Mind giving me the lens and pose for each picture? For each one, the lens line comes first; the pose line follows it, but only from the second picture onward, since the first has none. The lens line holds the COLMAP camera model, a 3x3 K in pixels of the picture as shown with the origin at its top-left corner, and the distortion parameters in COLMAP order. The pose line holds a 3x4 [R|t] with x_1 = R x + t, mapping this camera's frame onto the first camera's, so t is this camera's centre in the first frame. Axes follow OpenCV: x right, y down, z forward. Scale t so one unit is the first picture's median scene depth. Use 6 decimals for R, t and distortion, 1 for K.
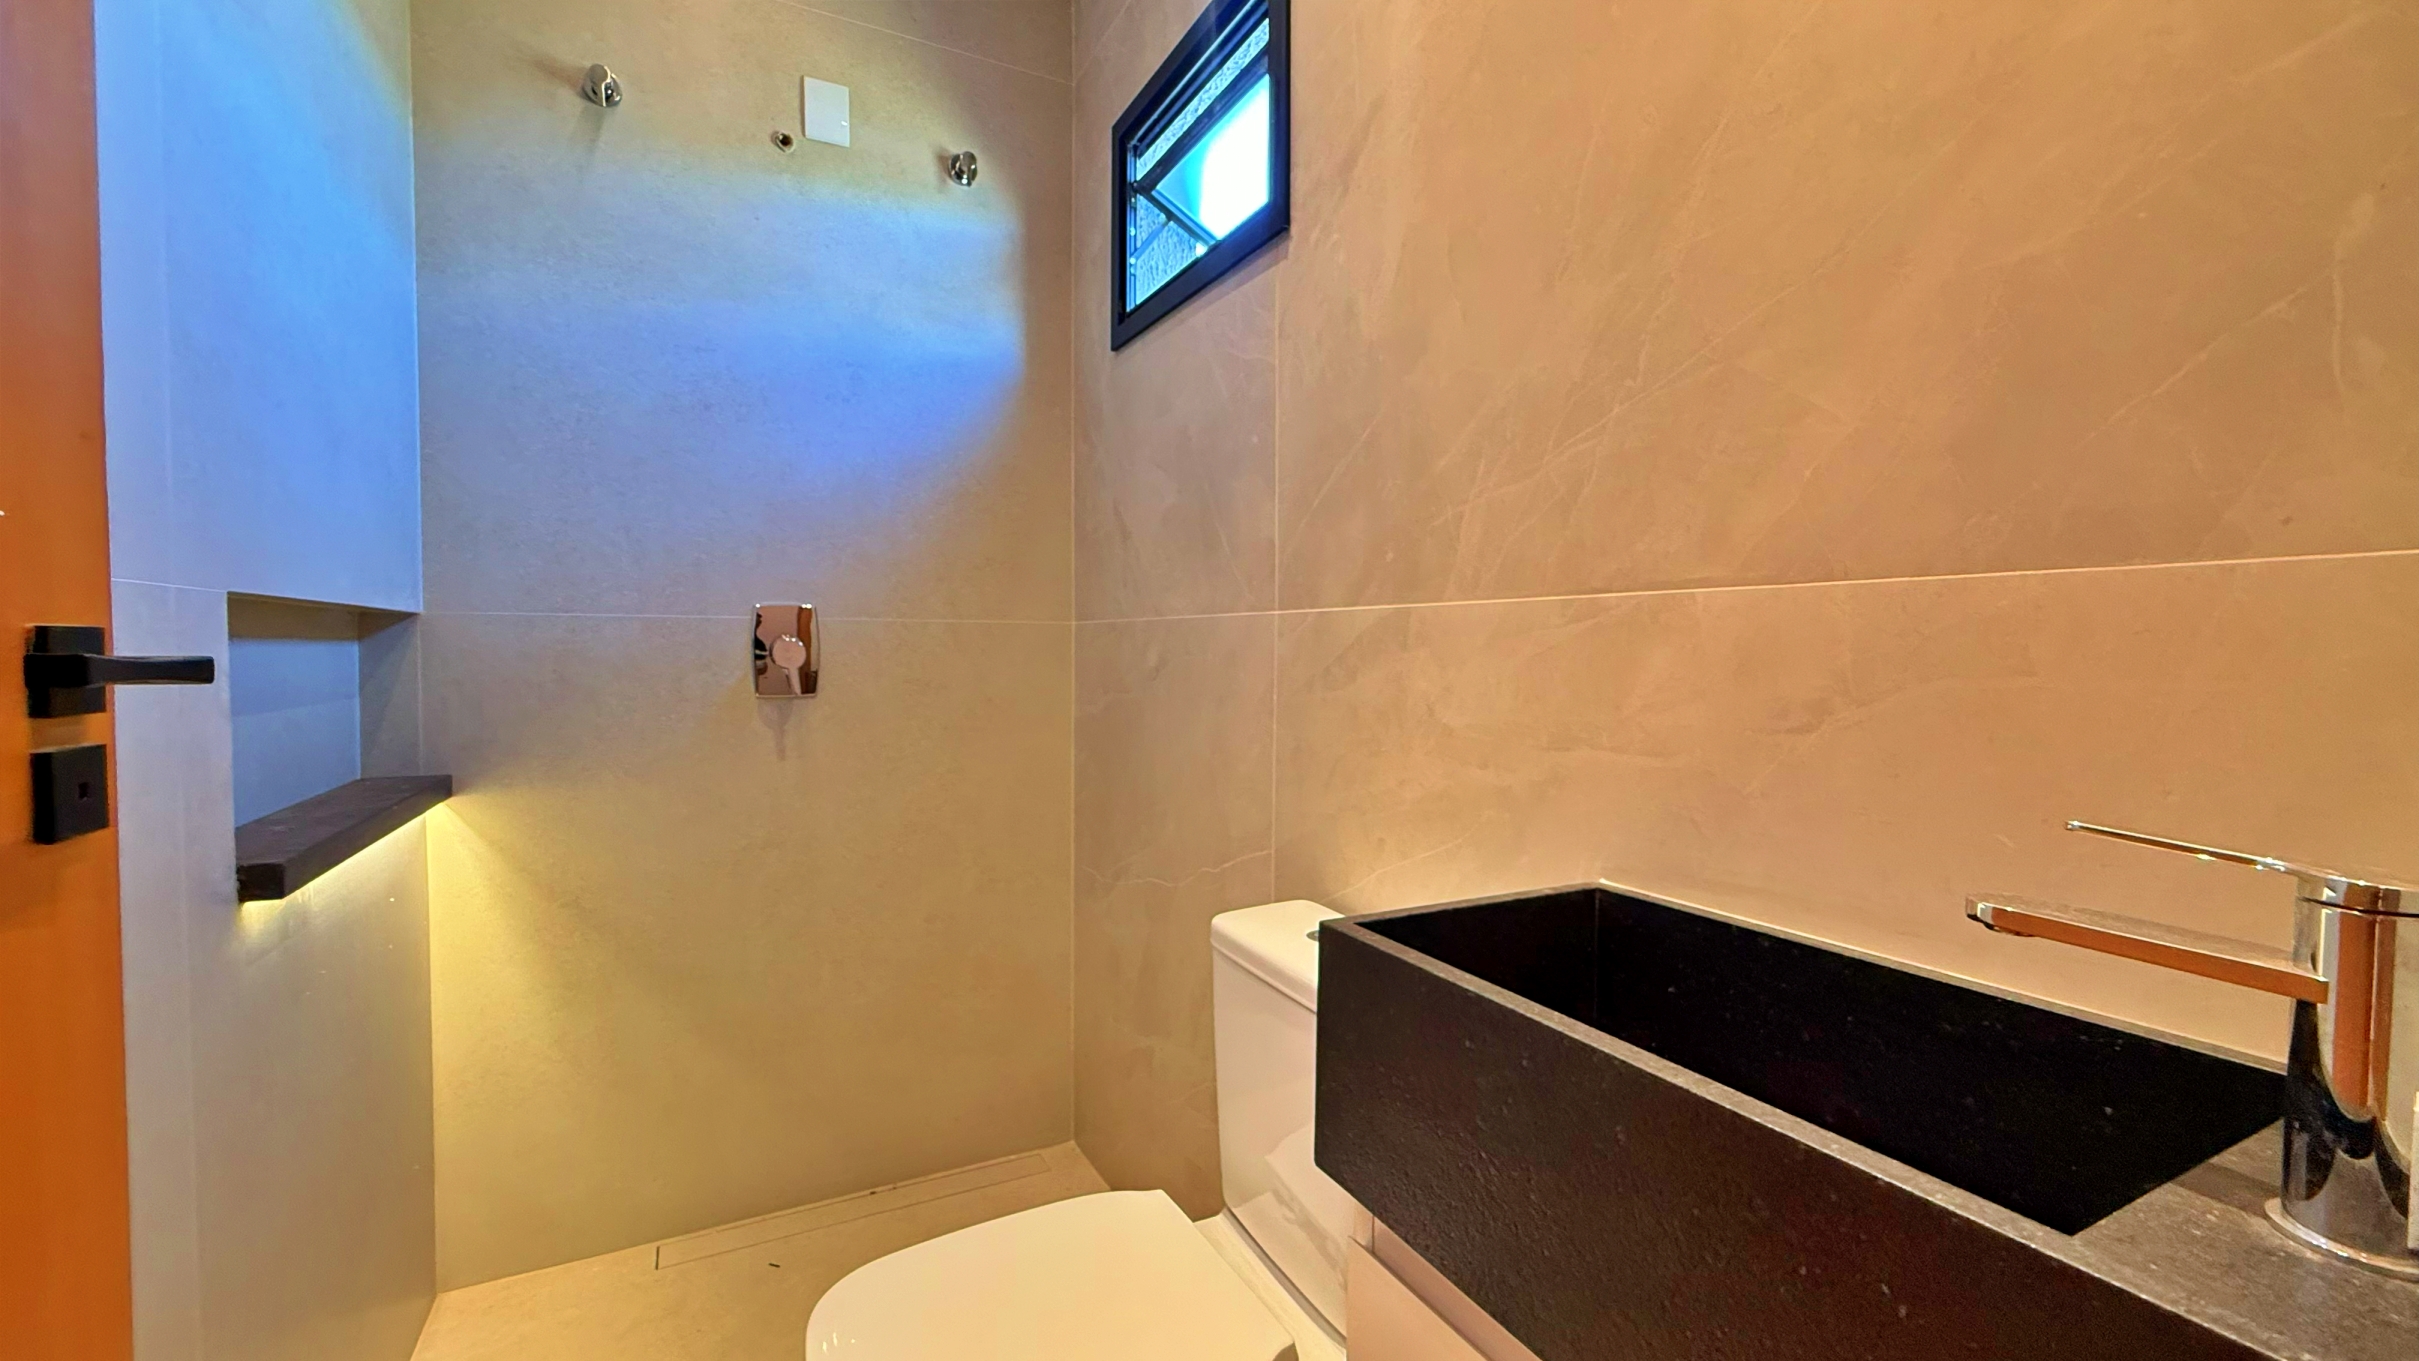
lens RADIAL K [[966.1, 0, 1199.7], [0, 966.1, 677.7], [0, 0, 1]] dist [-0.000444, 0.000526]
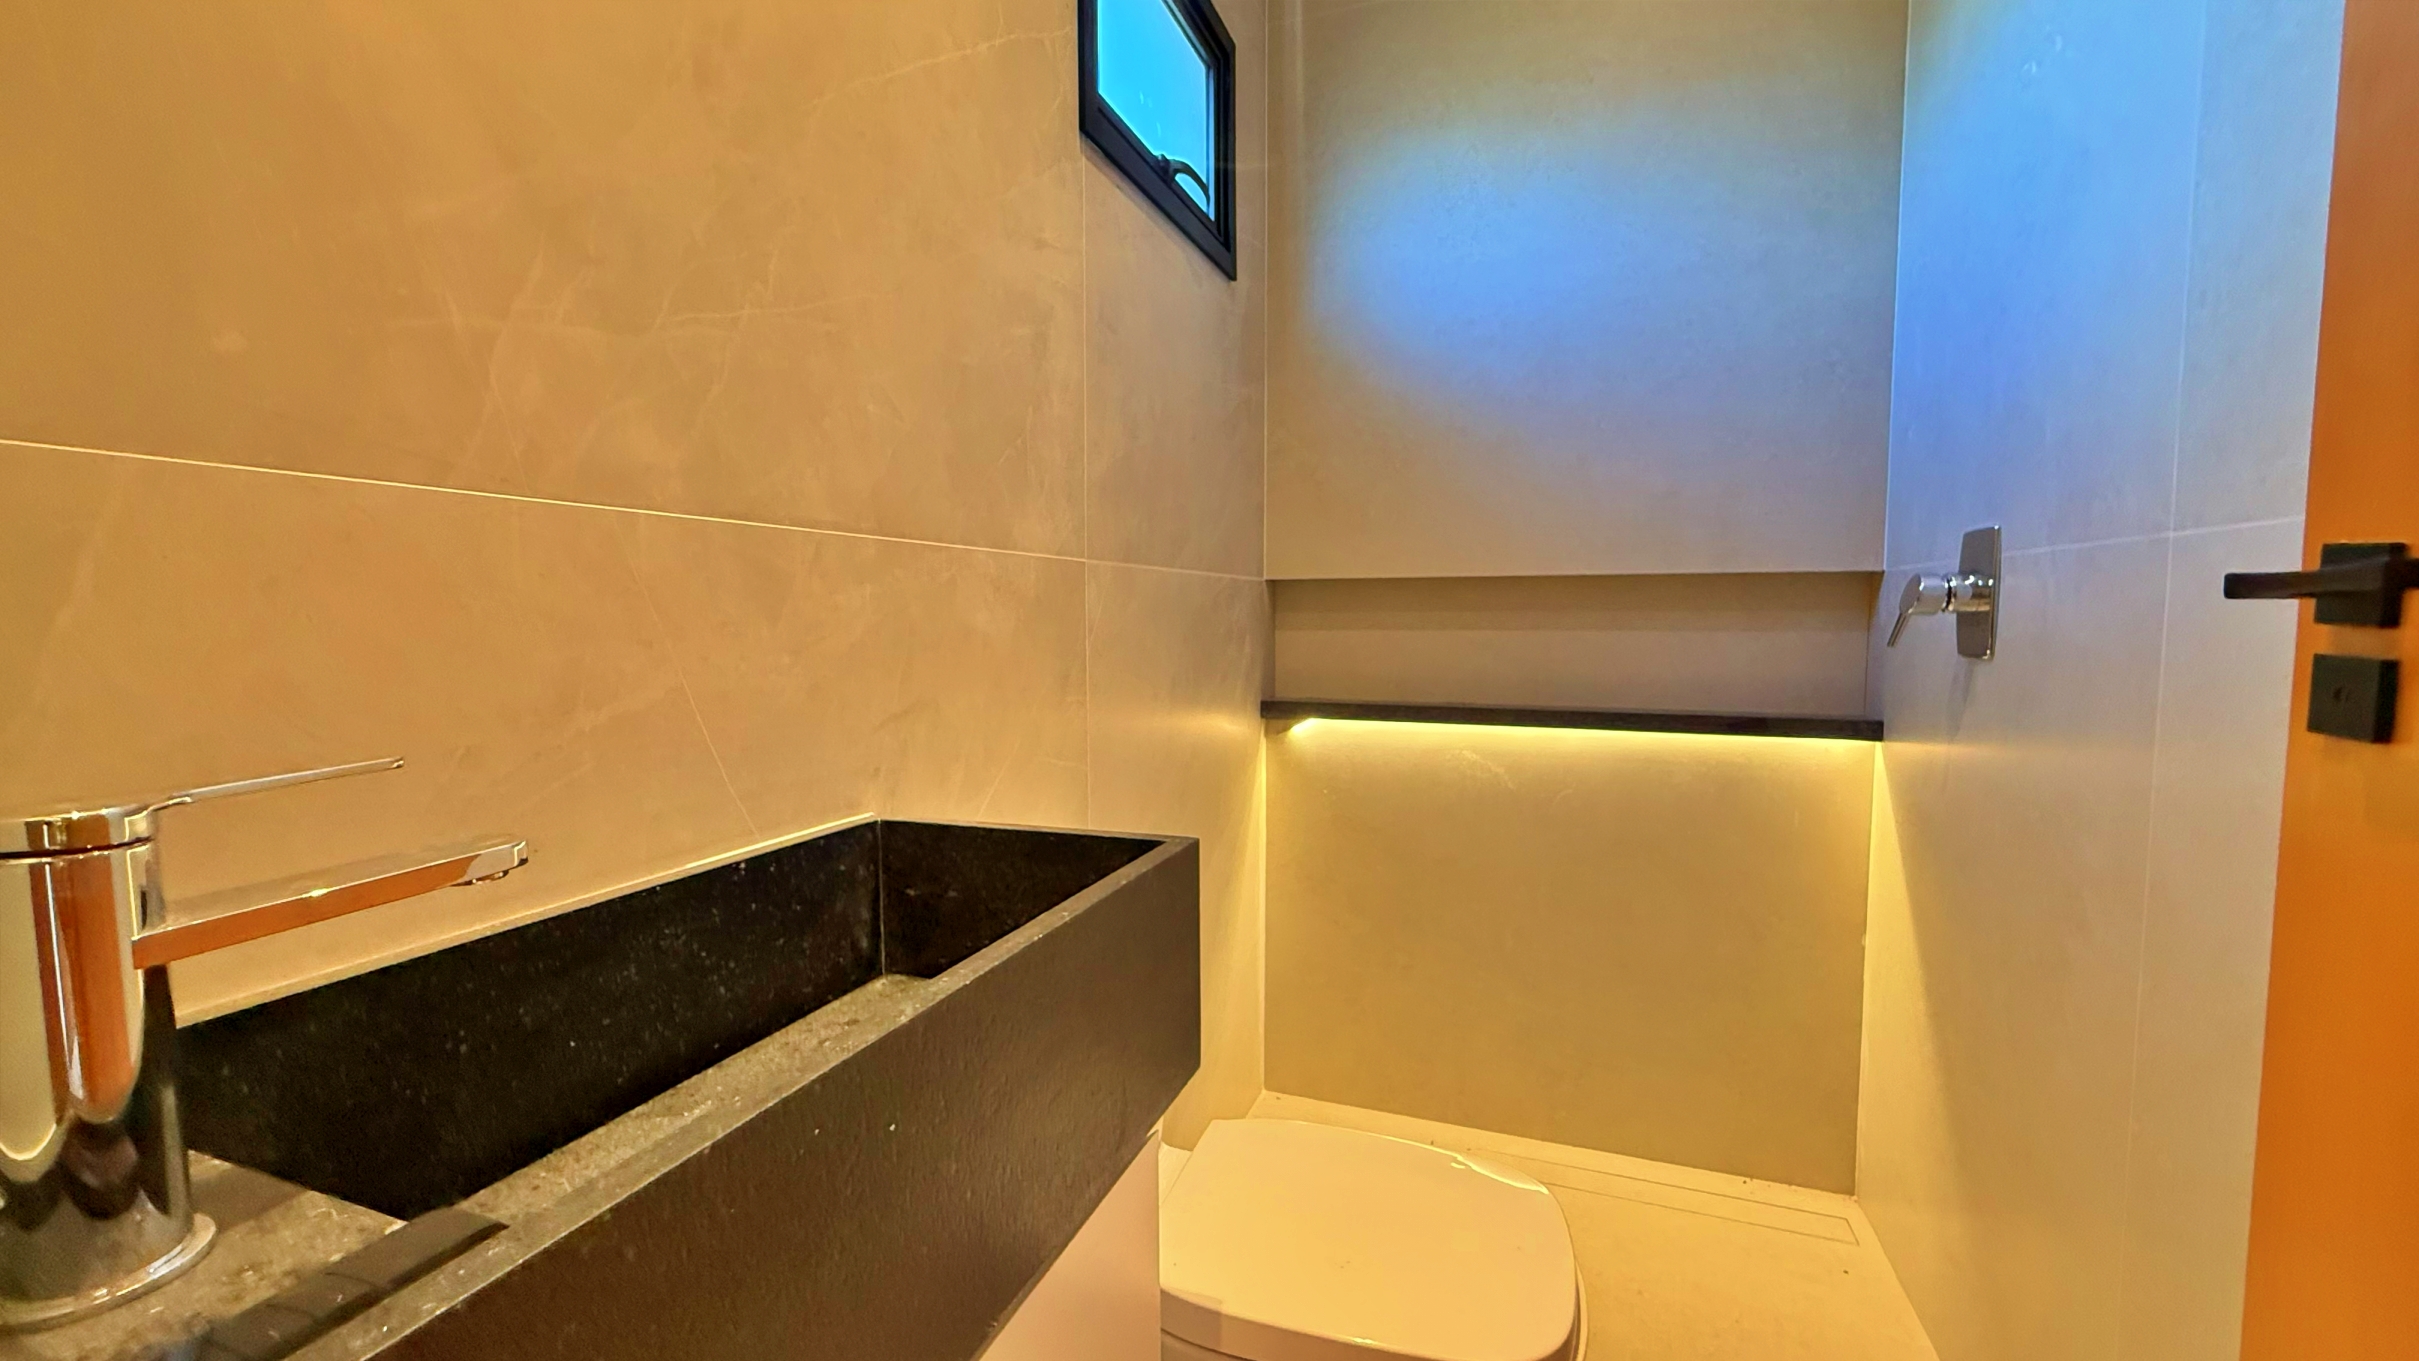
lens RADIAL K [[966.1, 0, 1199.7], [0, 966.1, 677.7], [0, 0, 1]] dist [-0.000444, 0.000526]
pose [[-0.684620, -0.052440, 0.727011, -0.503557], [0.026967, 0.994904, 0.097158, -0.022424], [-0.728401, 0.086121, -0.679717, 1.341523]]
